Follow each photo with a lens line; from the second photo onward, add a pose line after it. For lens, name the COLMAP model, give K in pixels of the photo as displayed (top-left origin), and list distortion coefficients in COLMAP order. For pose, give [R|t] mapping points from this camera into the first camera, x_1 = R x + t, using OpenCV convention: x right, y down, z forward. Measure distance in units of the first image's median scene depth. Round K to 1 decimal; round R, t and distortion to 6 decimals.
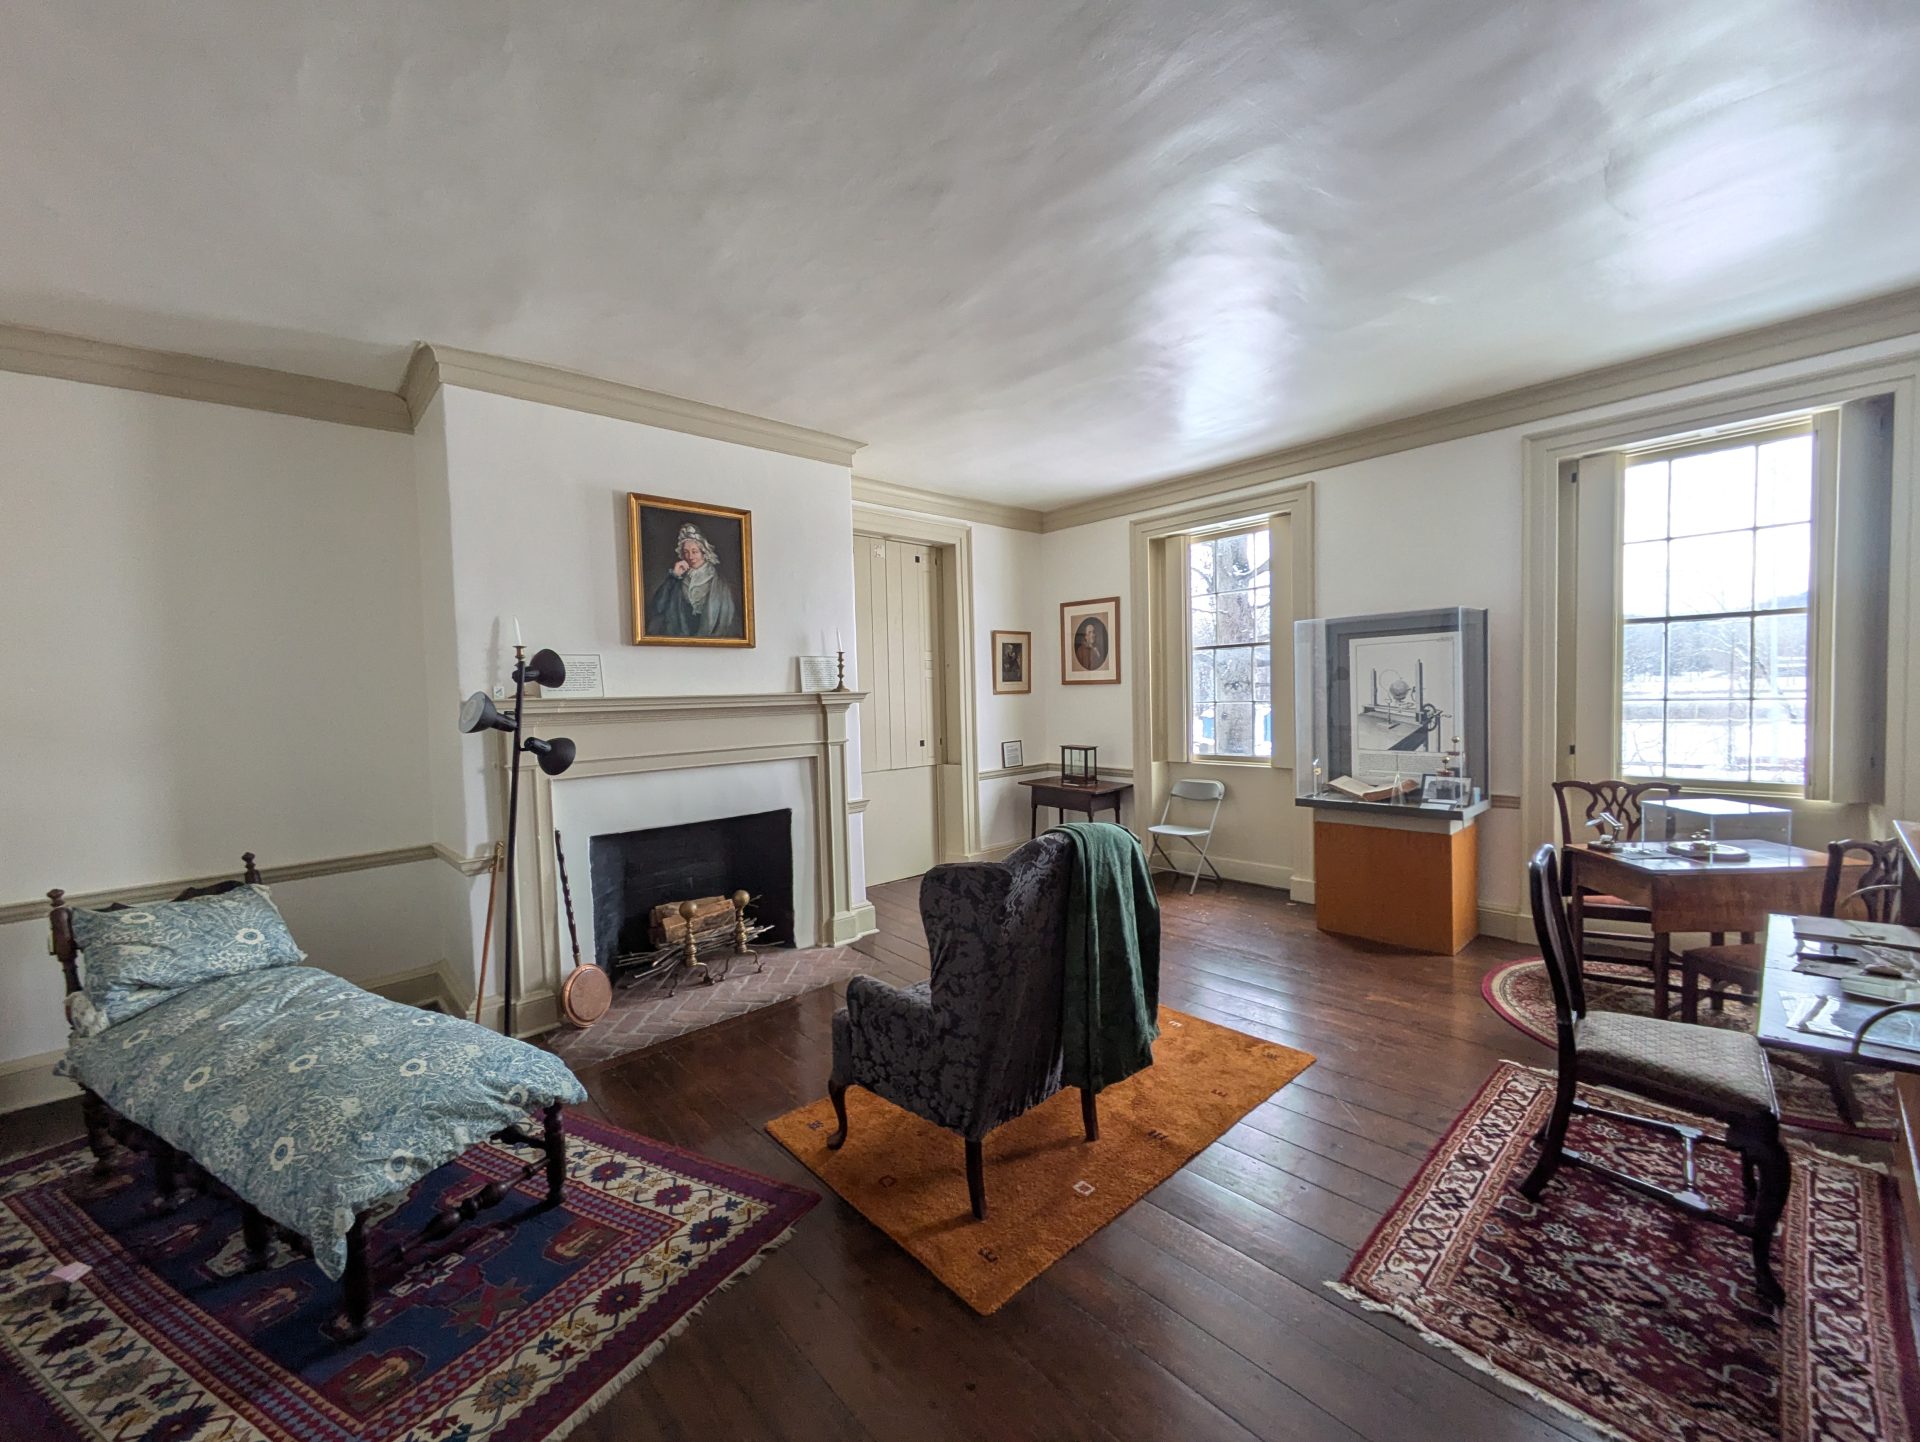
lens RADIAL K [[759.4, 0, 975.5], [0, 759.4, 711.1], [0, 0, 1]] dist [-0.002176, 0.003389]
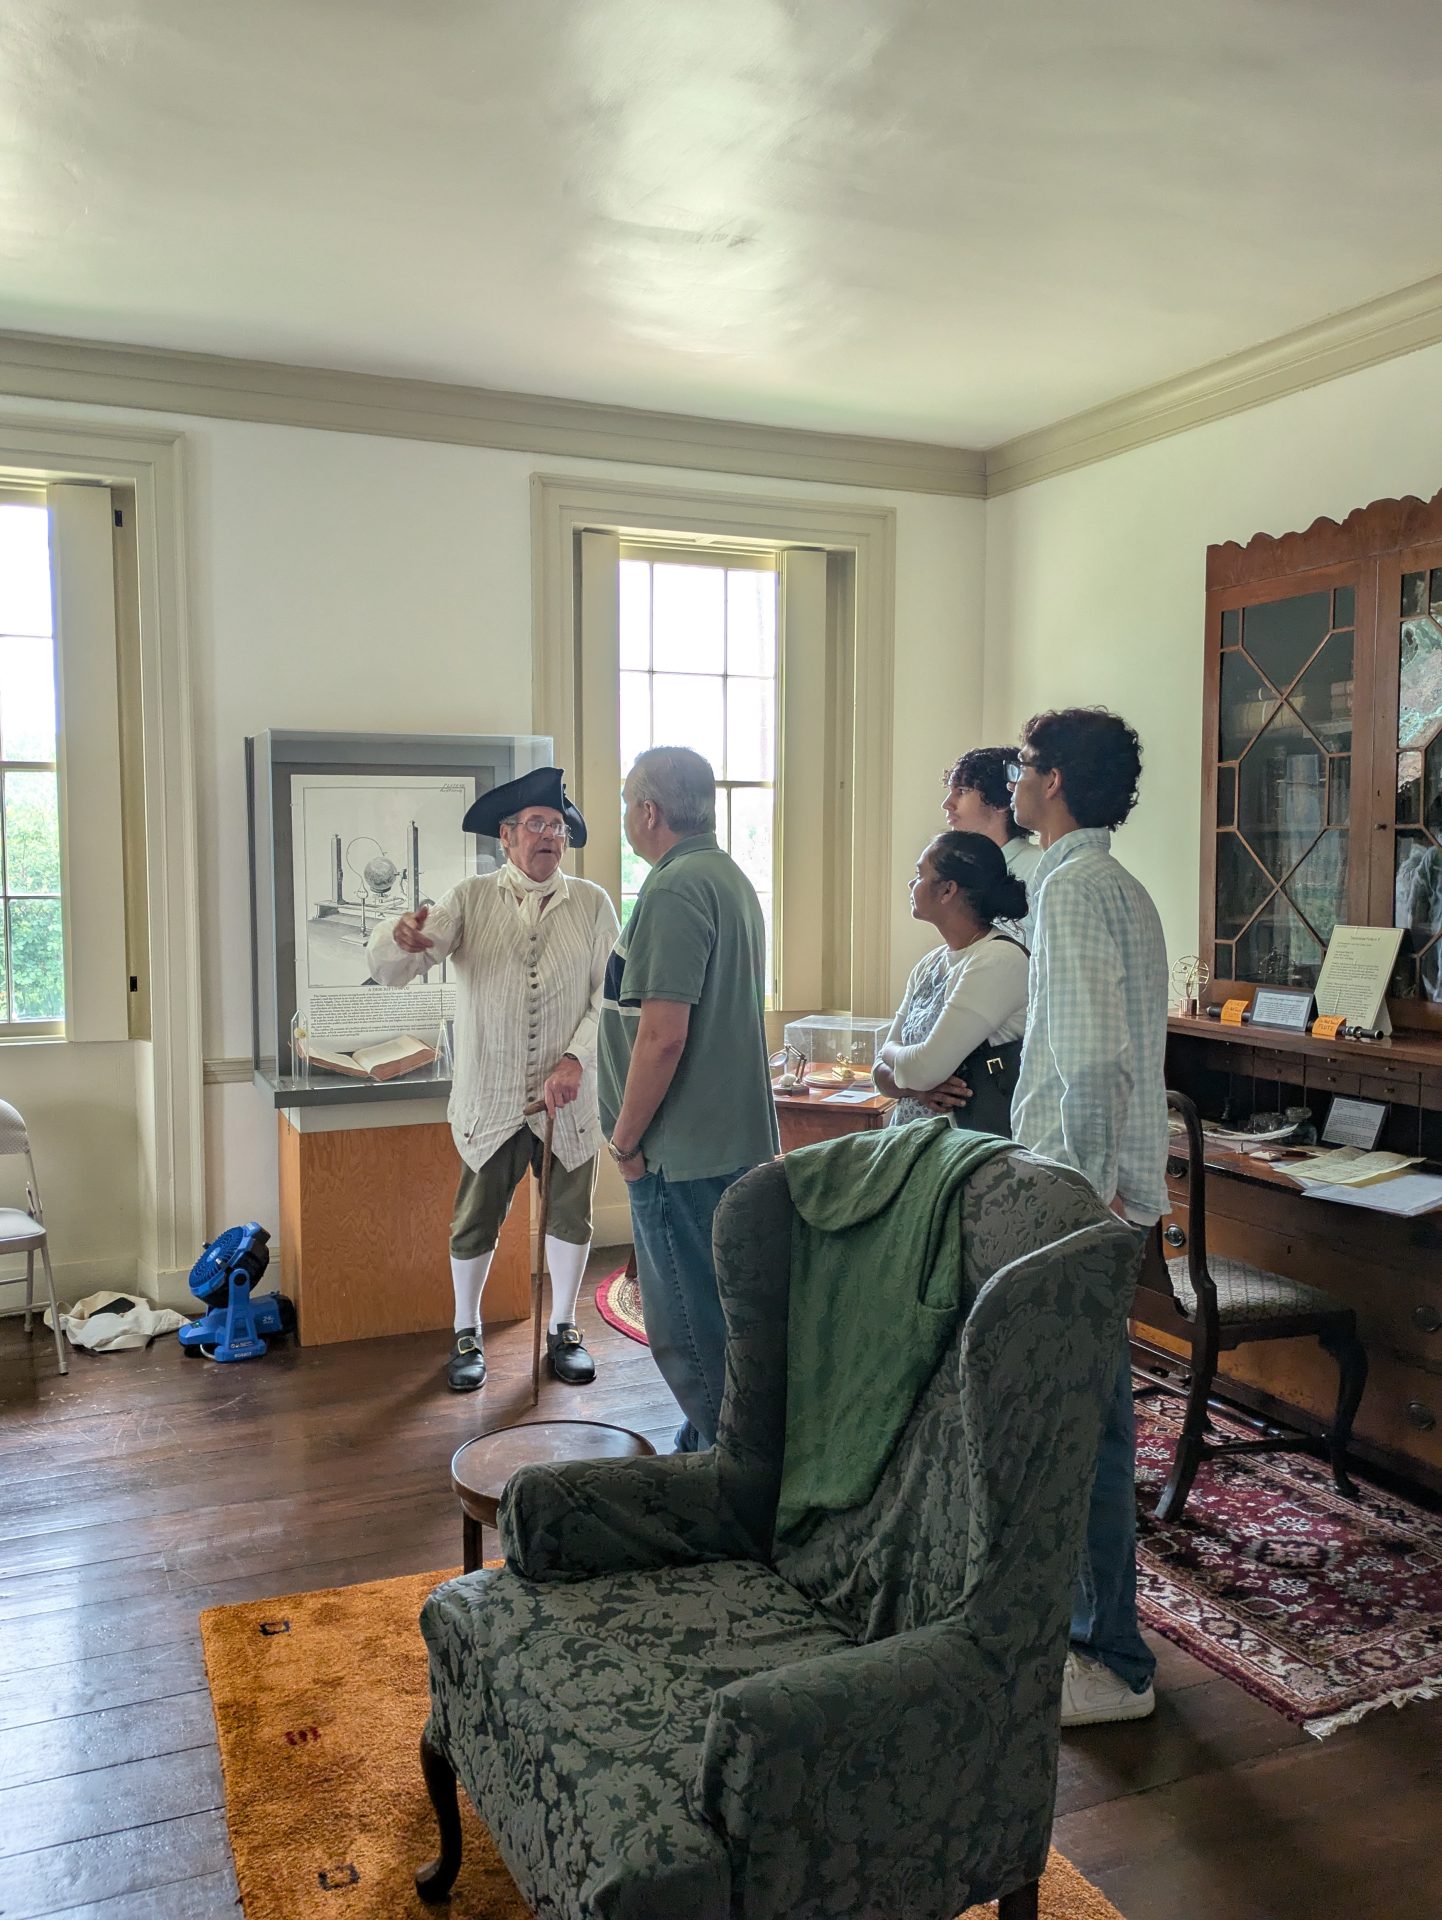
lens RADIAL K [[1516.7, 0, 716.1], [0, 1516.7, 958.0], [0, 0, 1]] dist [0.015171, -0.021561]
pose [[0.328323, -0.036697, 0.943852, -0.521555], [0.015591, 0.999319, 0.033431, -0.000912], [-0.944437, 0.003740, 0.328672, 0.549337]]
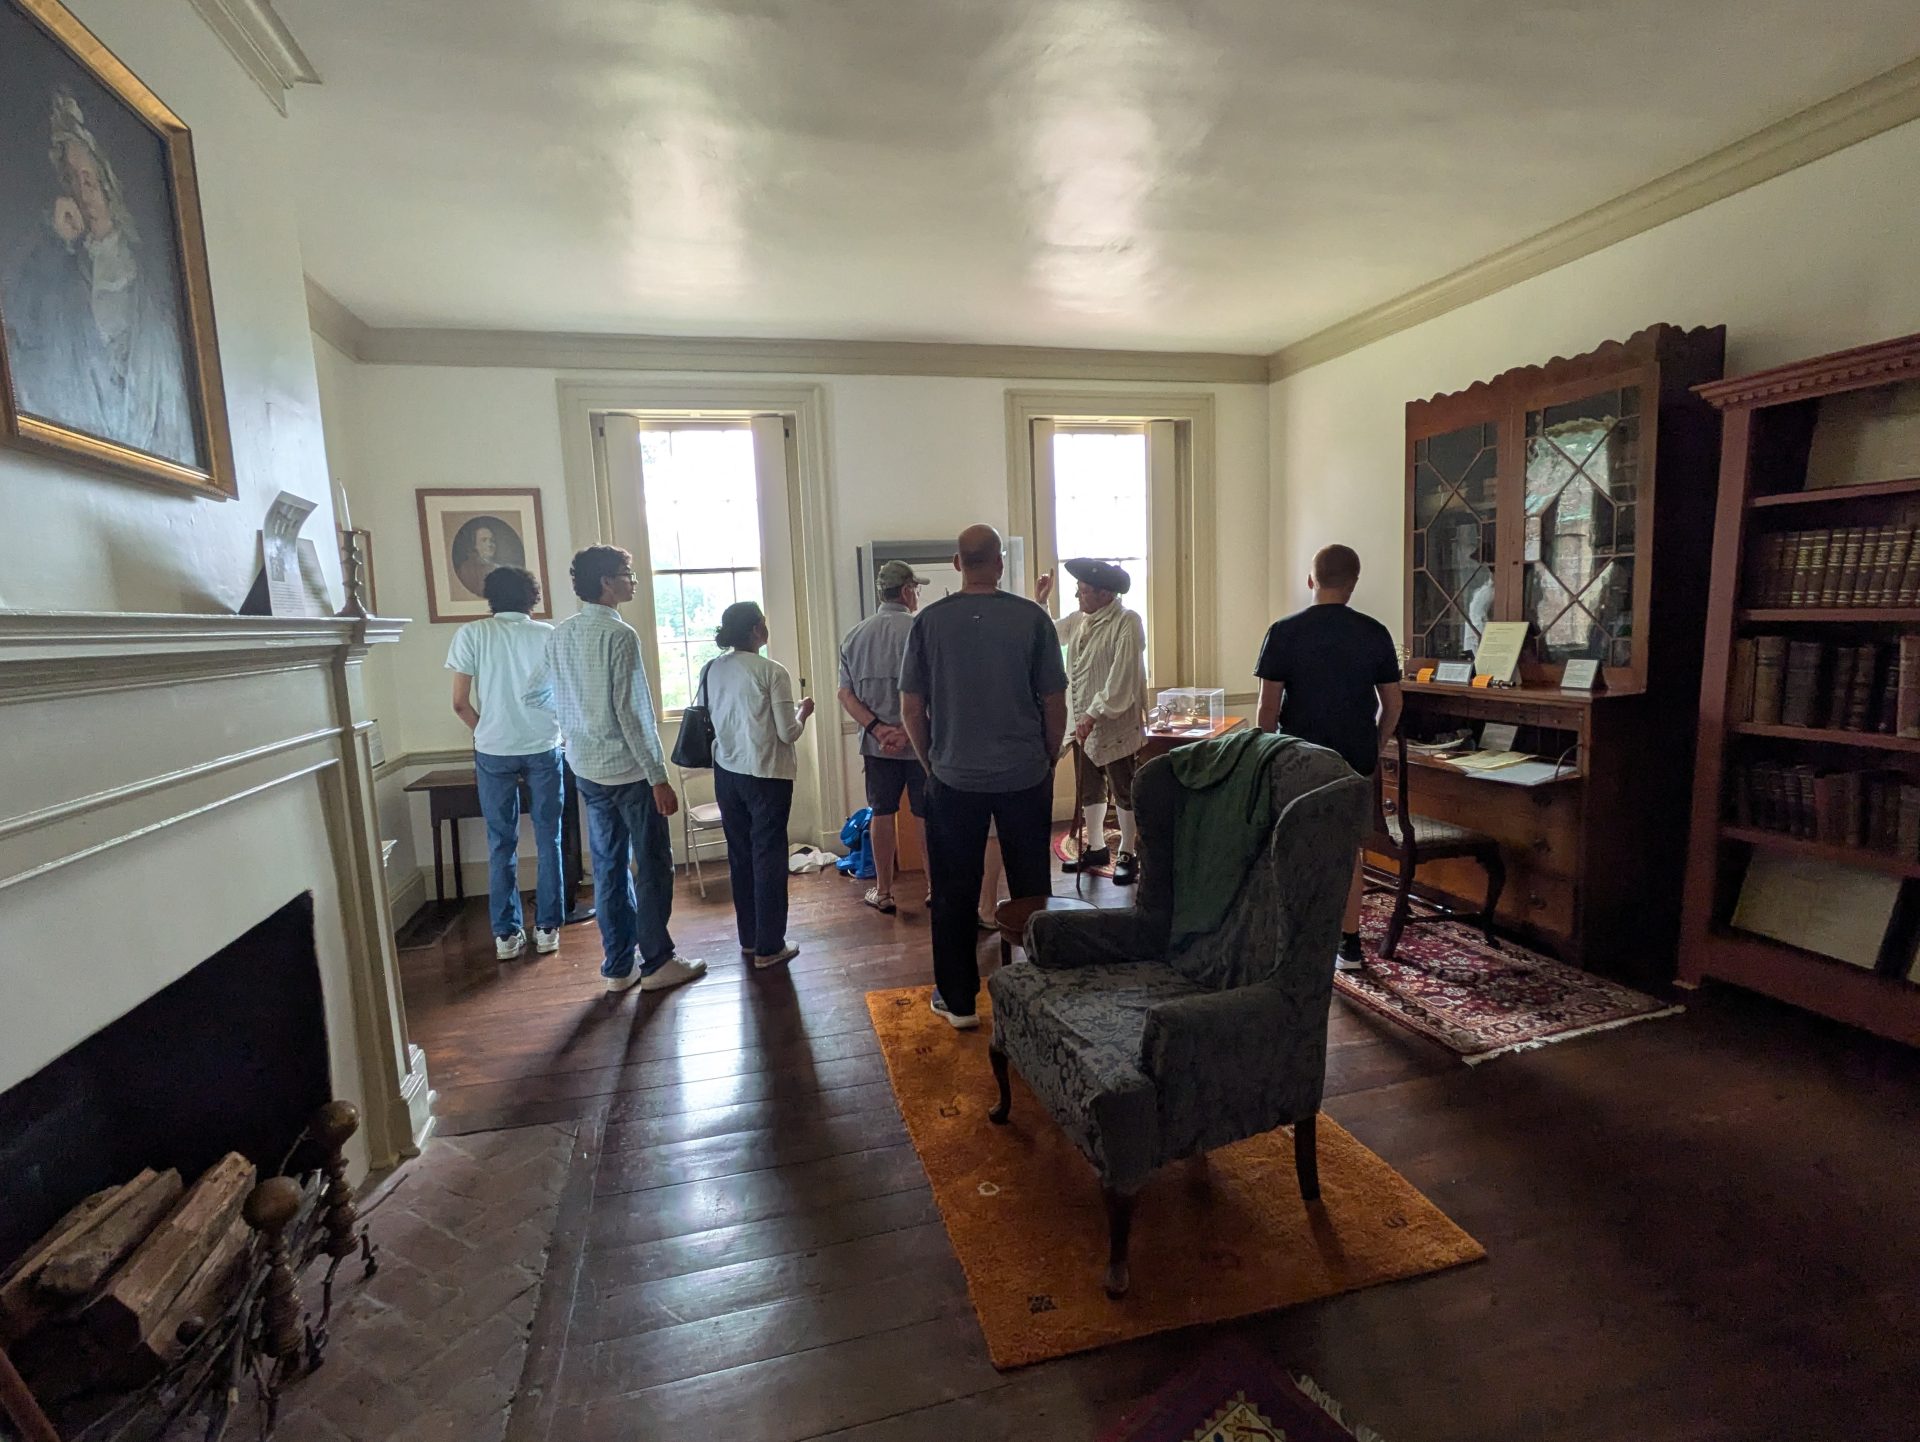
lens RADIAL K [[878.7, 0, 964.8], [0, 878.7, 724.0], [0, 0, 1]] dist [-0.023477, -0.001060]
pose [[0.470215, -0.103977, 0.876406, -0.597496], [0.053646, 0.994567, 0.089213, 0.013205], [-0.880920, 0.005067, 0.473238, 0.547264]]
